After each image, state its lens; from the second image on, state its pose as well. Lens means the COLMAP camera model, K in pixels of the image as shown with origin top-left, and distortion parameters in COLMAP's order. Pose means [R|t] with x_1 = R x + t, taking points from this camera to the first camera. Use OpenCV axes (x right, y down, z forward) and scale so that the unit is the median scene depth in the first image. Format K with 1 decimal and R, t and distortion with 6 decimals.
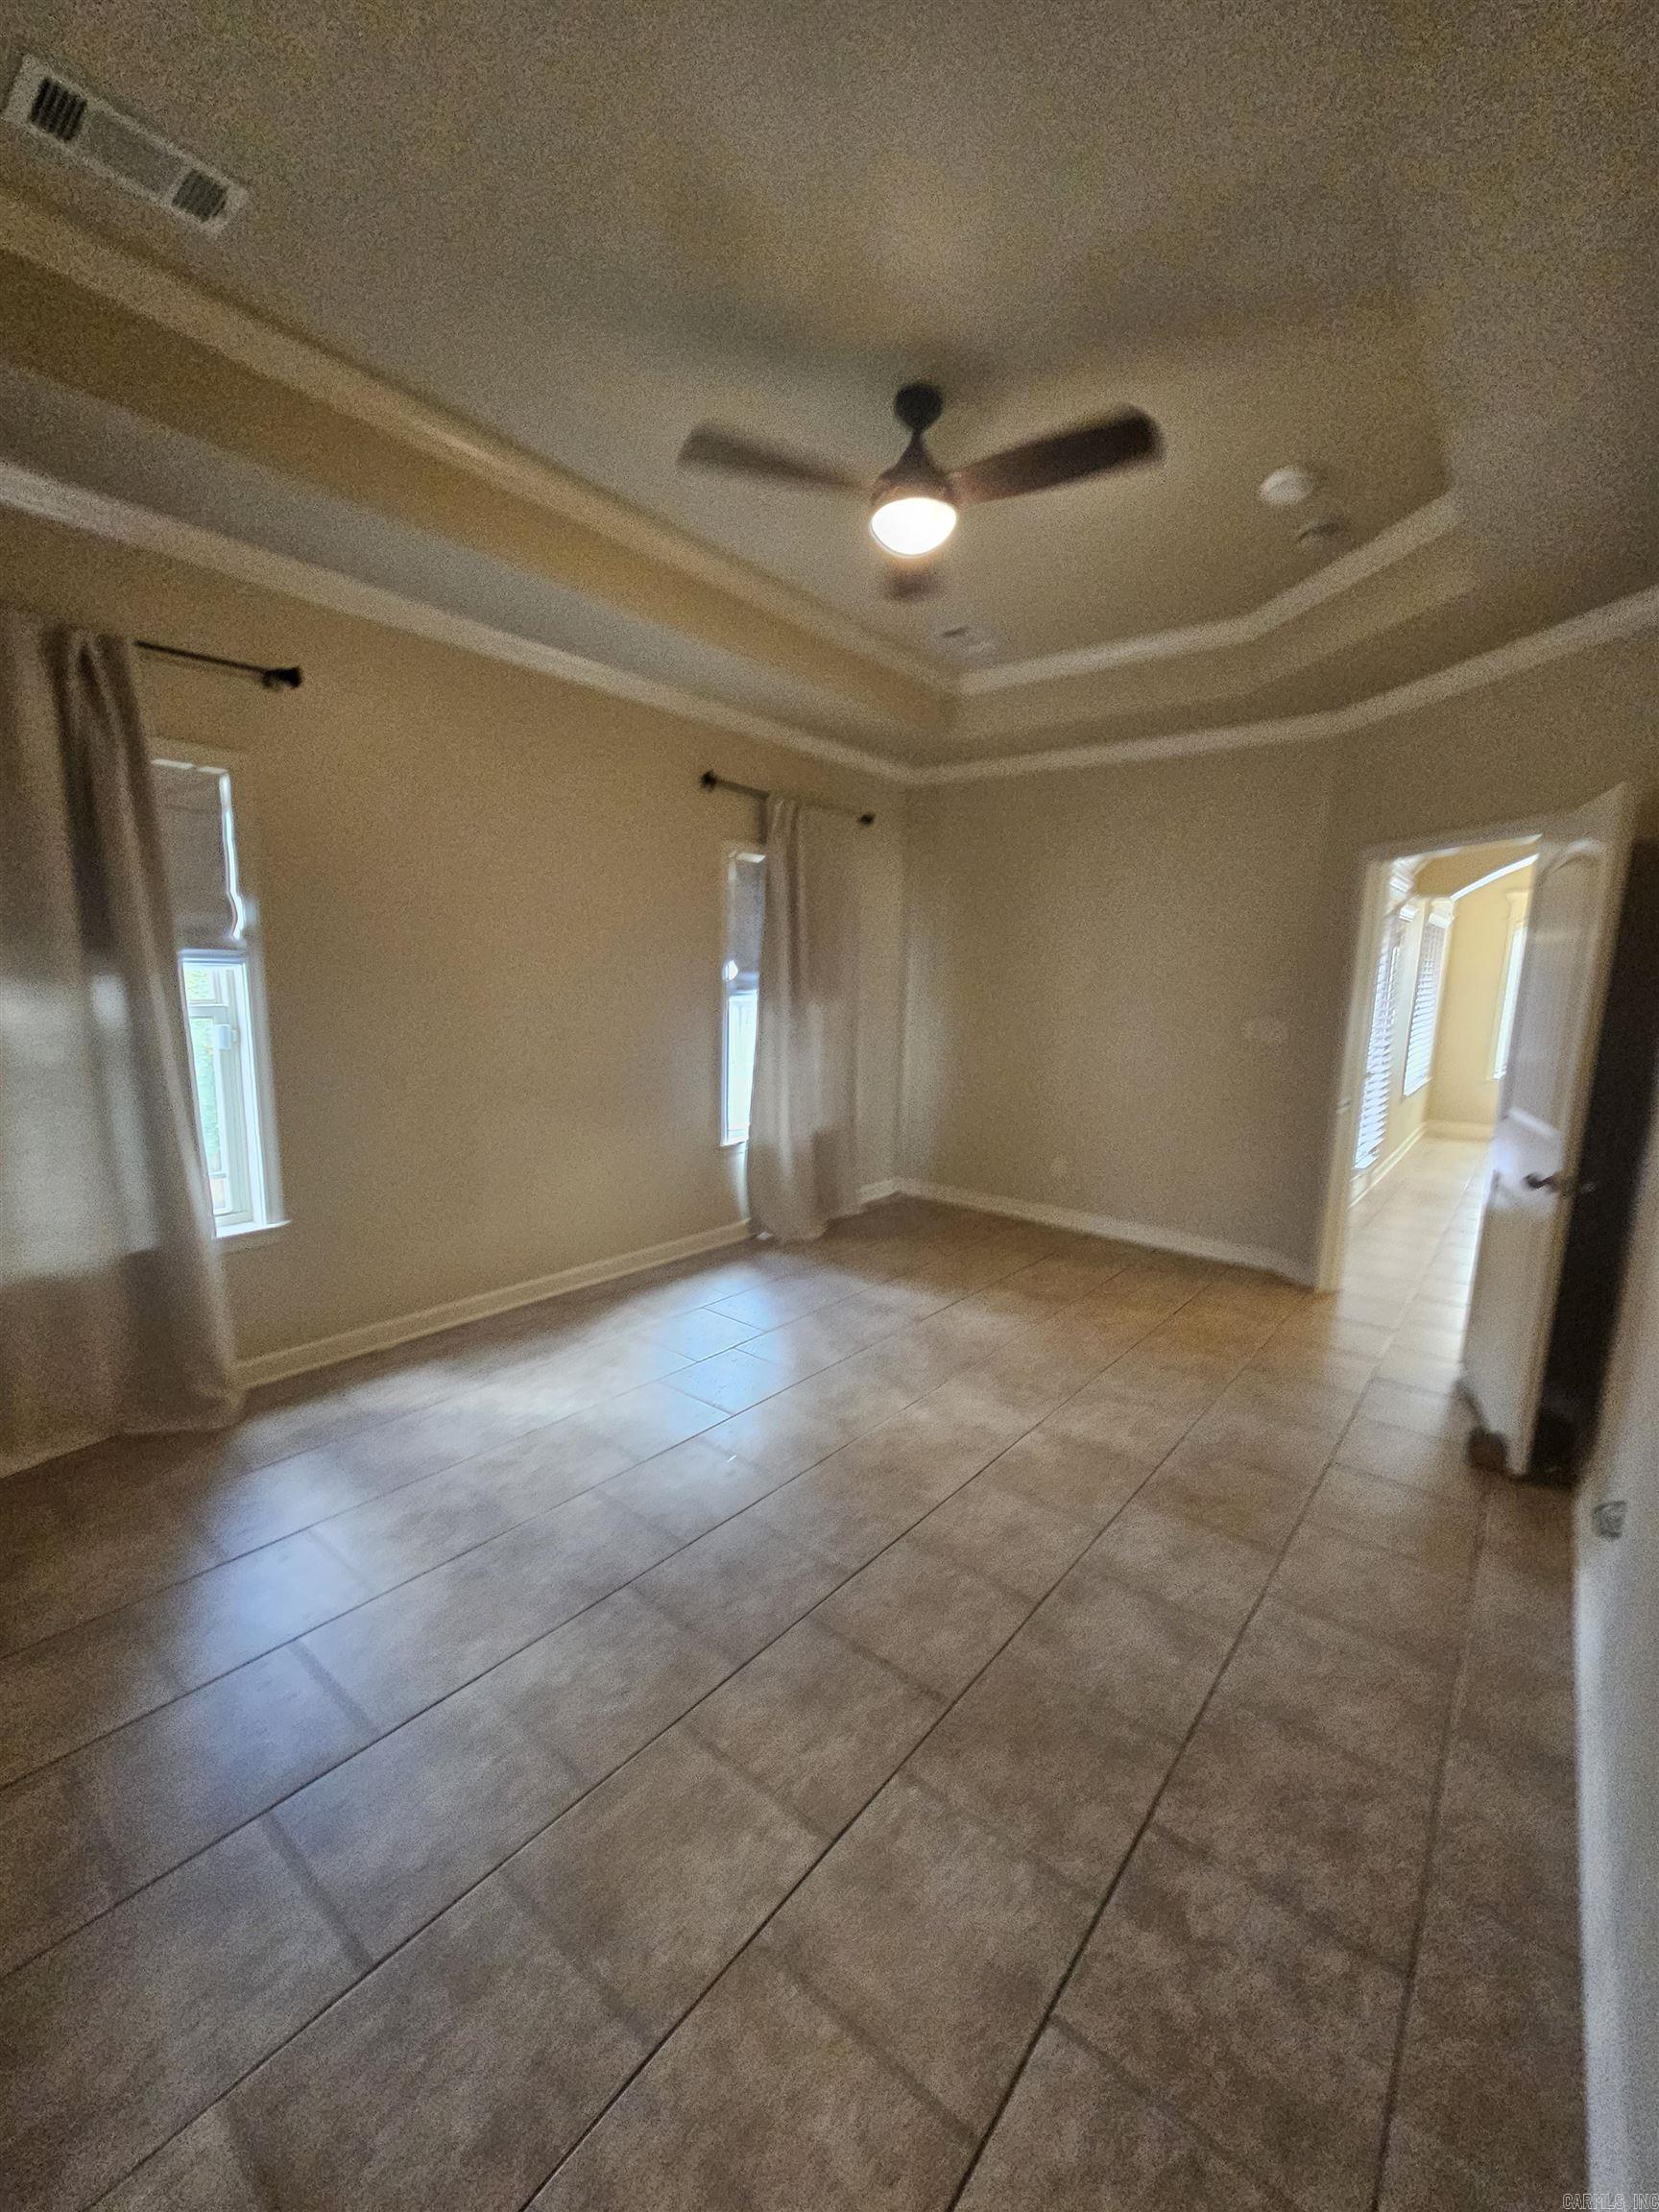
lens RADIAL K [[901.0, 0, 824.8], [0, 901.0, 1118.4], [0, 0, 1]] dist [0.001787, 0.000362]
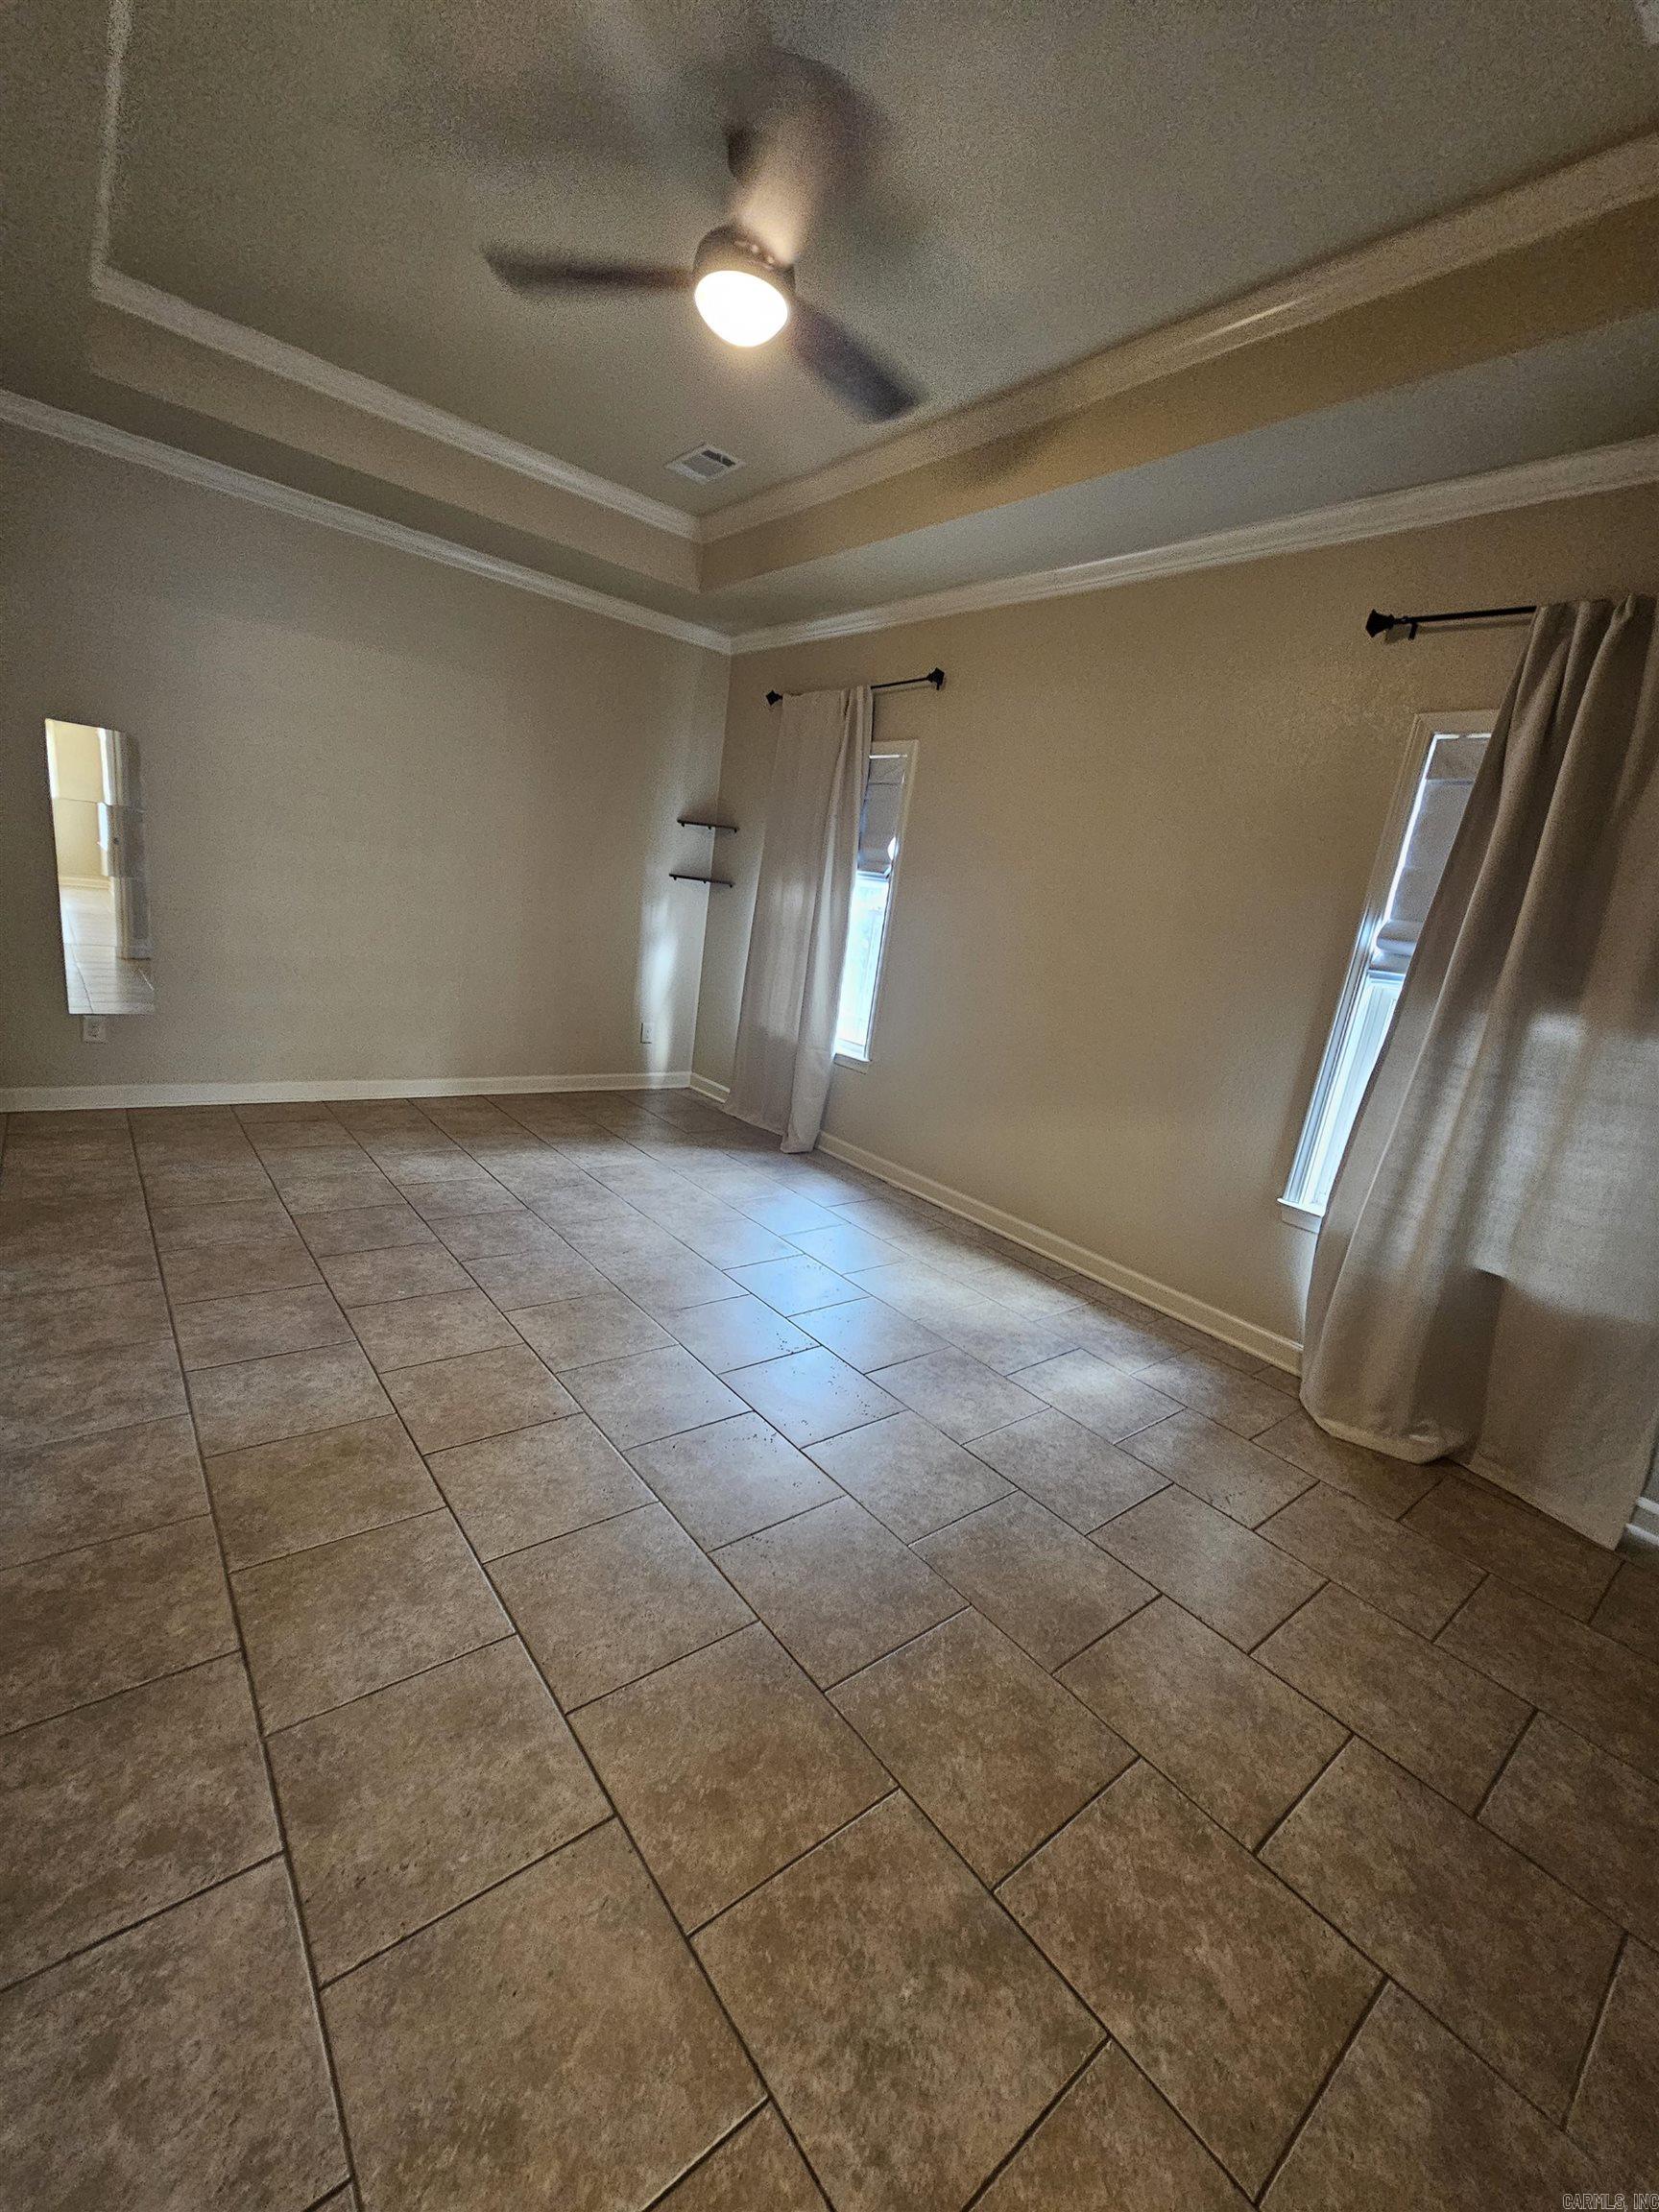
lens RADIAL K [[901.0, 0, 824.8], [0, 901.0, 1118.4], [0, 0, 1]] dist [0.001787, 0.000362]
pose [[-0.195482, 0.189561, -0.962213, 1.155287], [-0.292311, 0.925283, 0.241671, -0.180557], [0.936131, 0.328508, -0.125465, 1.564258]]
